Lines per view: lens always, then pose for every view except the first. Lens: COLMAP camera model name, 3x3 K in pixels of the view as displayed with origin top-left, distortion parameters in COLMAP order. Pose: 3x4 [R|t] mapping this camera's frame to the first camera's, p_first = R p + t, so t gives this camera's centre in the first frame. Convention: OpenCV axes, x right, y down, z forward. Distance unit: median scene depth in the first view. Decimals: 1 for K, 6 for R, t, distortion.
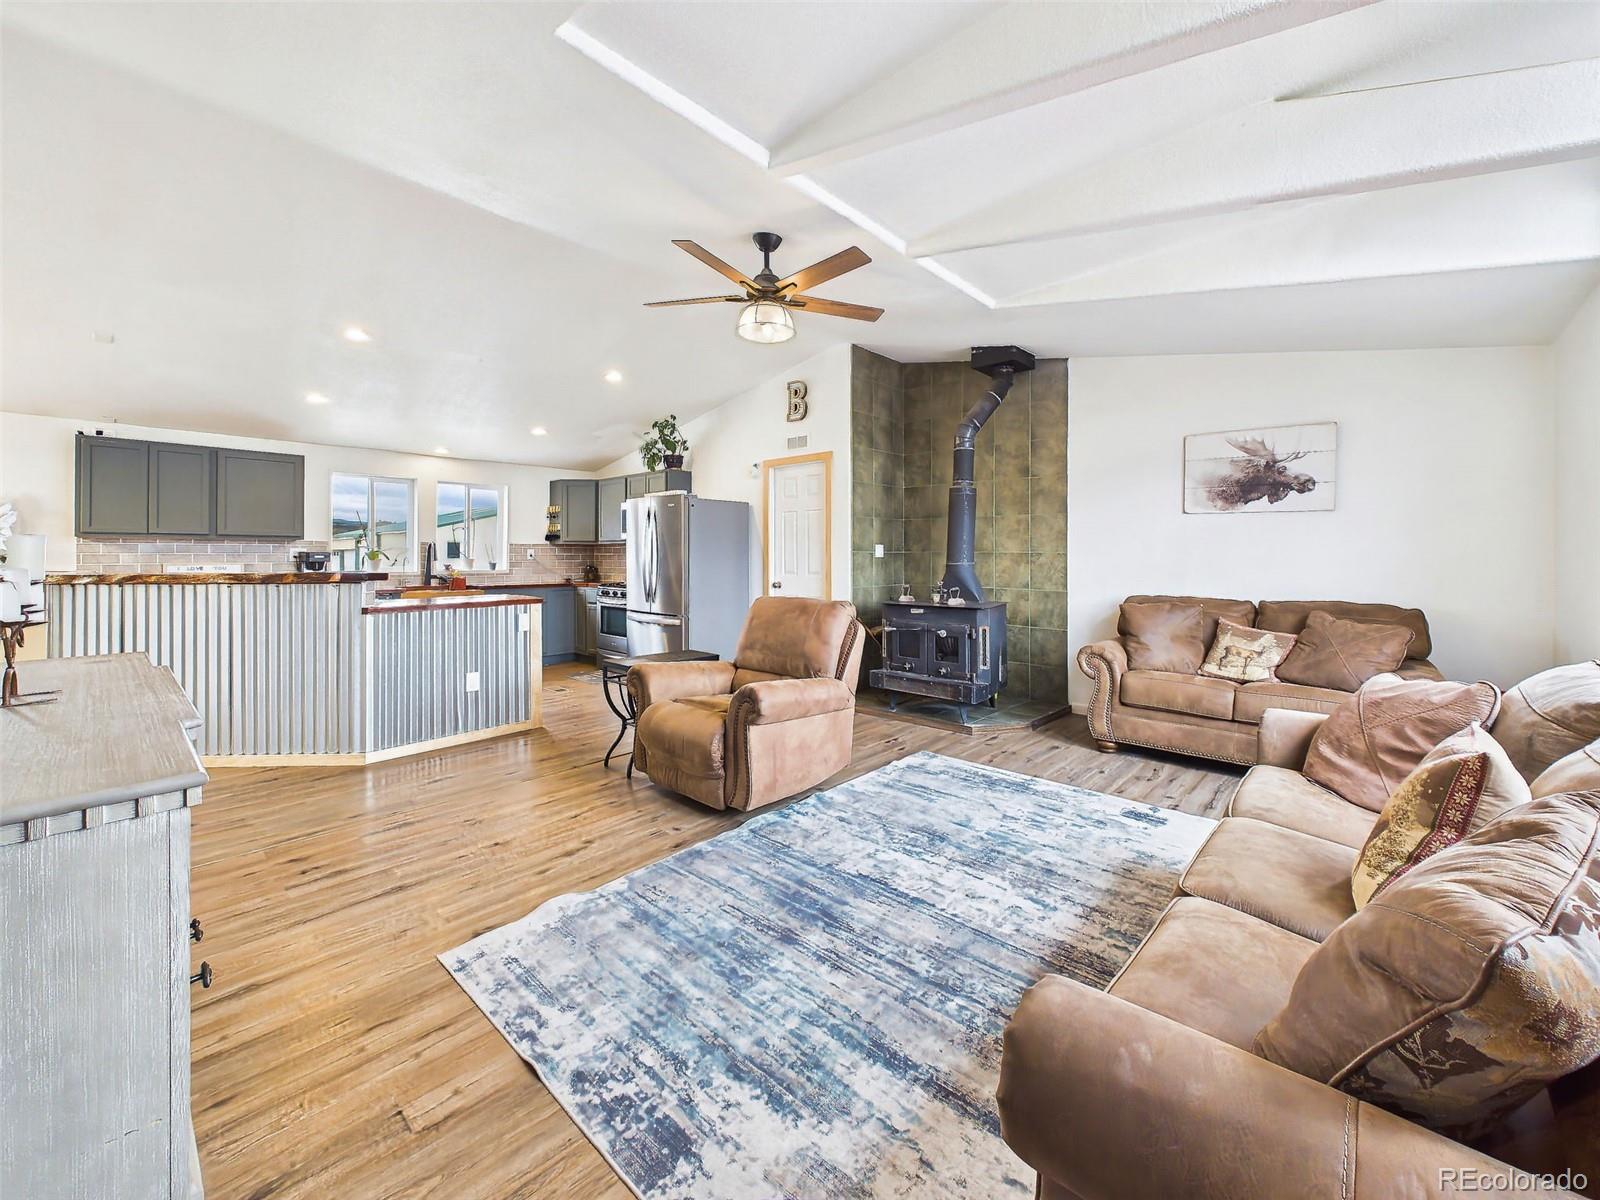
lens RADIAL K [[639.9, 0, 800.3], [0, 639.9, 555.6], [0, 0, 1]] dist [0.001236, -0.000131]
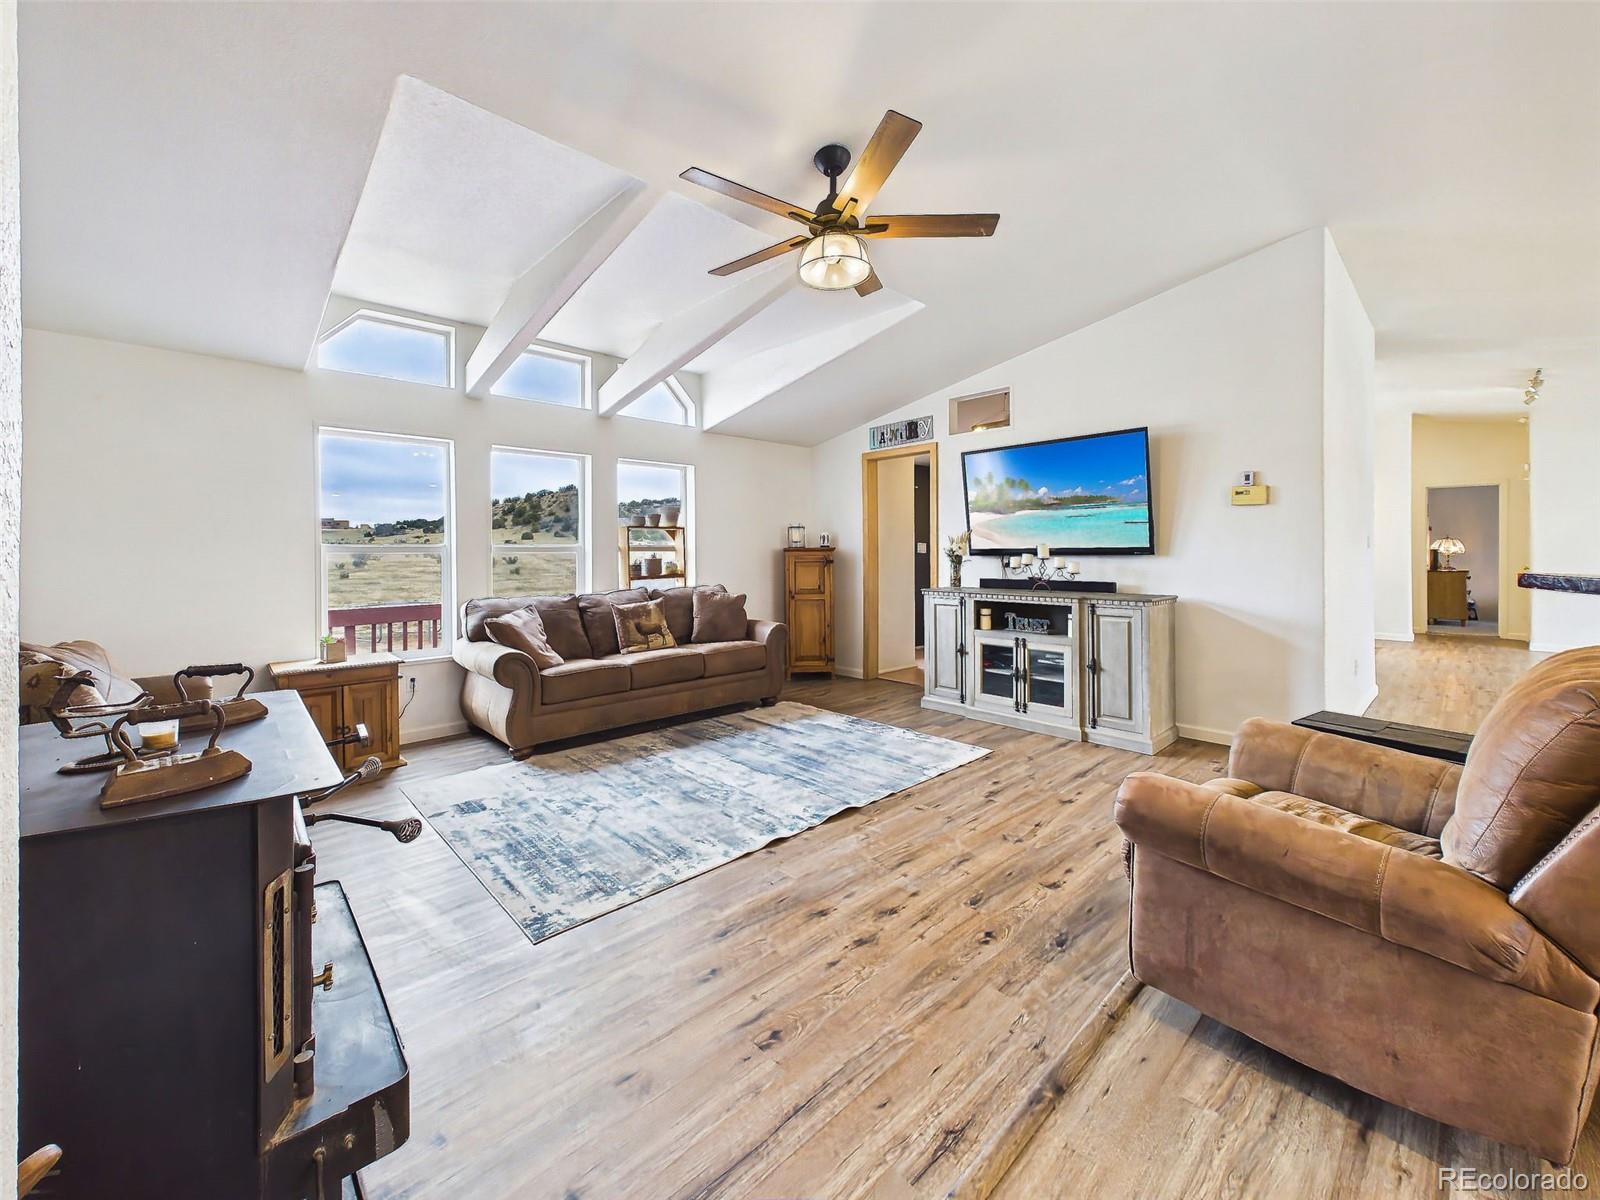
lens RADIAL K [[639.9, 0, 800.3], [0, 639.9, 555.6], [0, 0, 1]] dist [0.001236, -0.000131]
pose [[-0.997493, 0.006477, 0.070472, -0.052732], [0.006773, 0.999969, 0.003954, 0.001352], [-0.070444, 0.004421, -0.997506, 1.465870]]
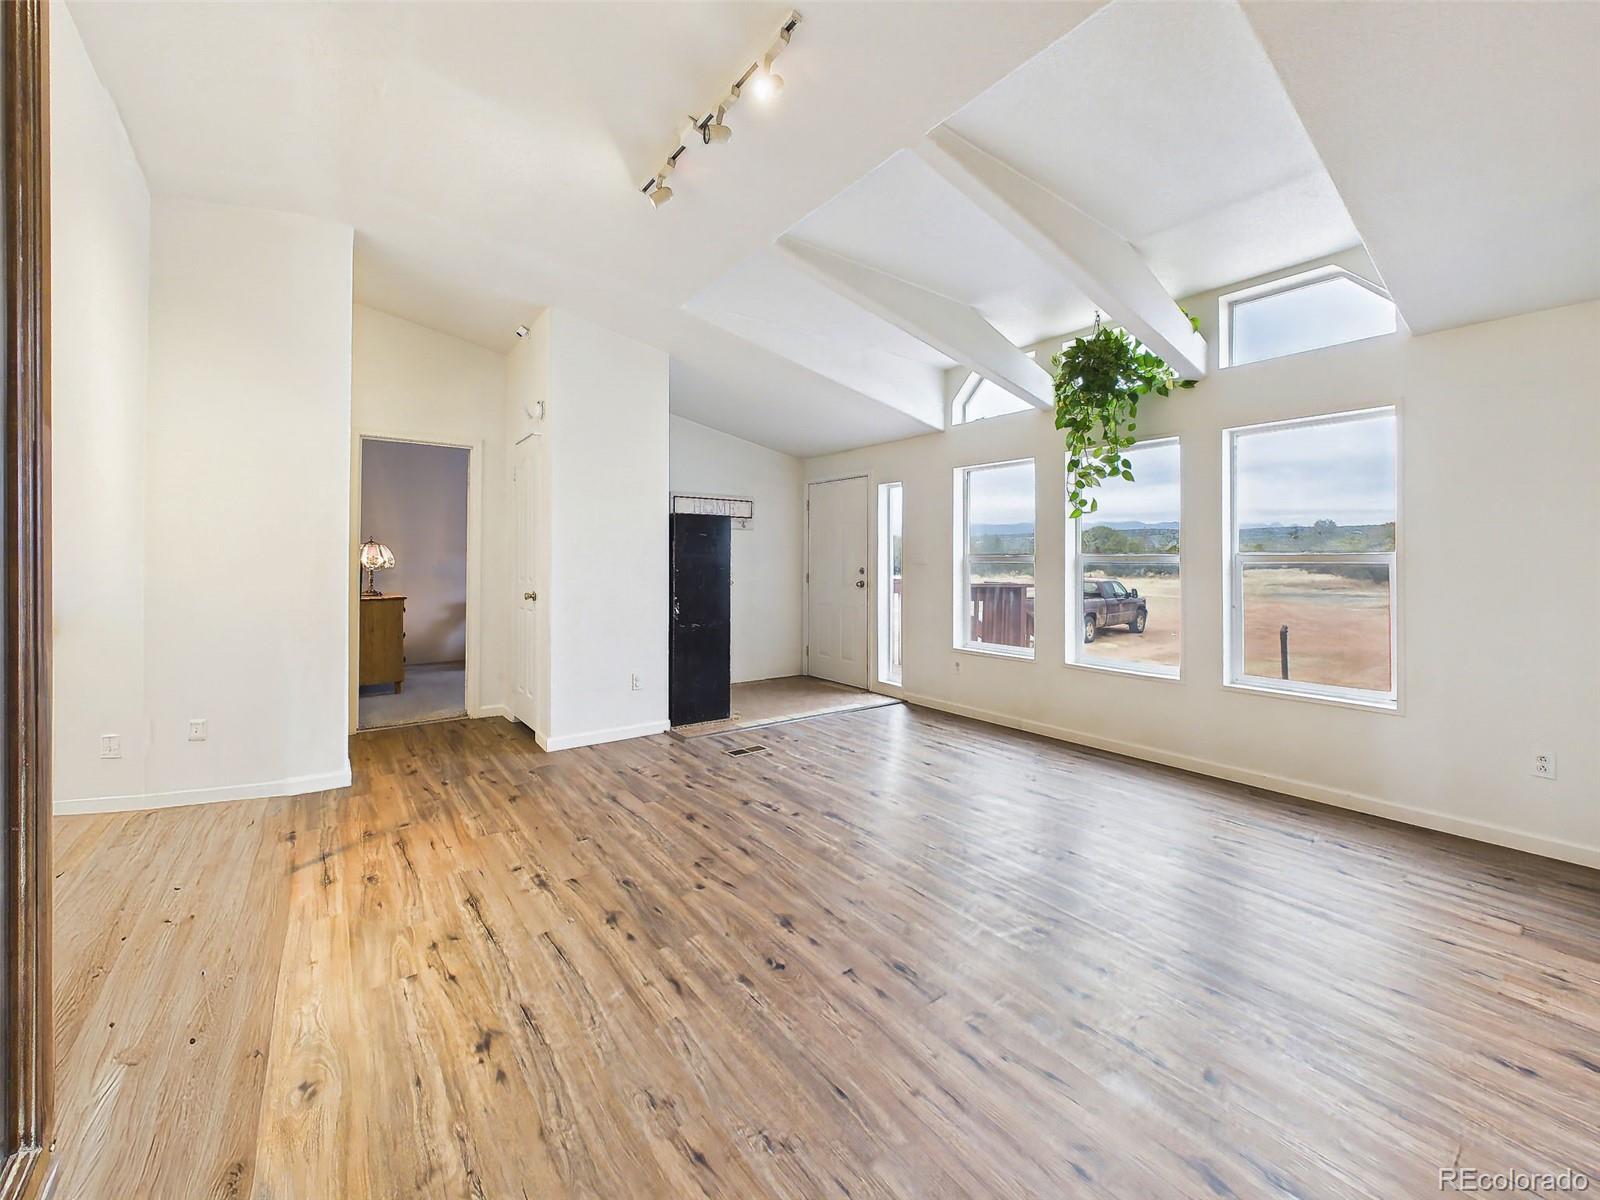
lens RADIAL K [[639.9, 0, 800.3], [0, 639.9, 555.6], [0, 0, 1]] dist [0.001236, -0.000131]
pose [[-0.180213, -0.005478, -0.983612, -1.161665], [0.000004, 0.999984, -0.005570, -0.000129], [0.983628, -0.001008, -0.180210, -0.016258]]
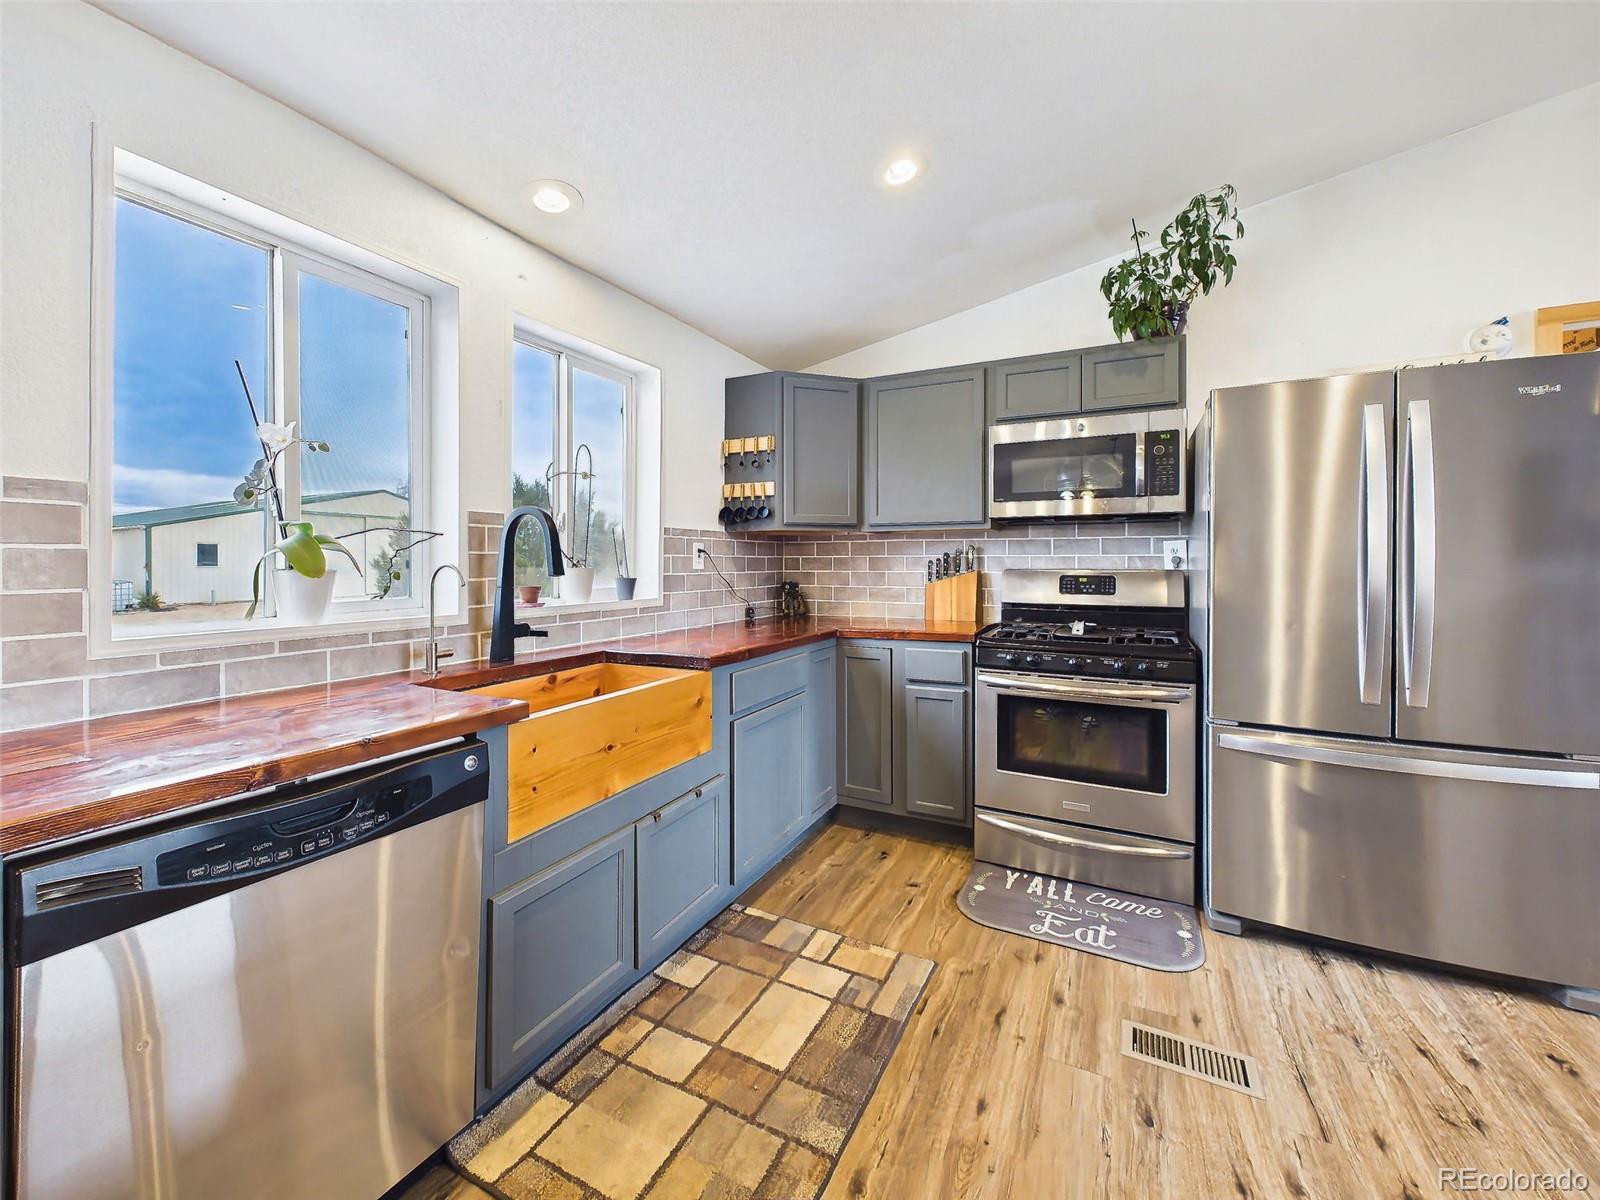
lens RADIAL K [[641.2, 0, 799.9], [0, 641.2, 563.1], [0, 0, 1]] dist [0.002189, -0.000492]
pose [[0.961700, -0.000635, 0.274104, -0.891406], [0.000212, 0.999999, 0.001572, 0.003067], [-0.274105, -0.001454, 0.961699, 1.151227]]
